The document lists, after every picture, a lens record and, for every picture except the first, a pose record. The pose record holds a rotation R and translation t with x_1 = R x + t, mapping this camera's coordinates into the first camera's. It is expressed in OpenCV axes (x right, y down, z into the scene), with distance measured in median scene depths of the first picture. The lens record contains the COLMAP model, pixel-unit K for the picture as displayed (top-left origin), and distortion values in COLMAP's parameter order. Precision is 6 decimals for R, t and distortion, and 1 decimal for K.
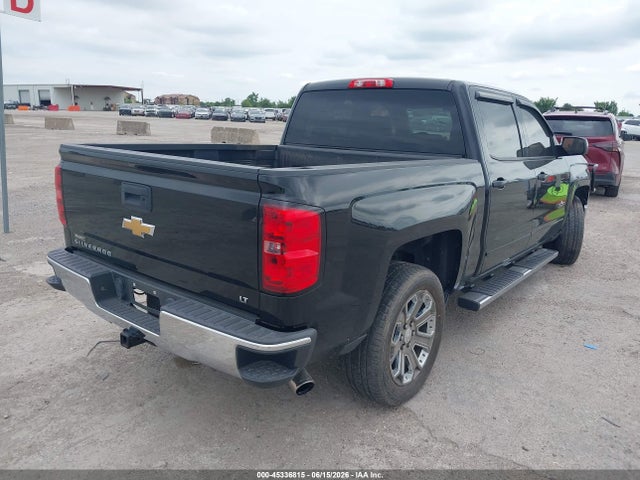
lens RADIAL K [[503.0, 0, 319.7], [0, 503.0, 239.3], [0, 0, 1]] dist [0.025646, -0.029903]
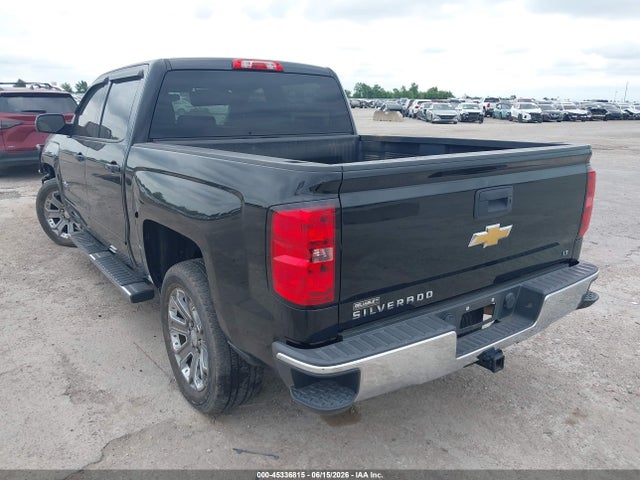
lens RADIAL K [[503.0, 0, 320.9], [0, 503.0, 240.9], [0, 0, 1]] dist [0.025646, -0.029903]
pose [[0.274174, -0.278413, 0.920497, -1.165544], [0.227236, 0.948826, 0.219299, -0.257216], [-0.934448, 0.149045, 0.323409, 0.919298]]
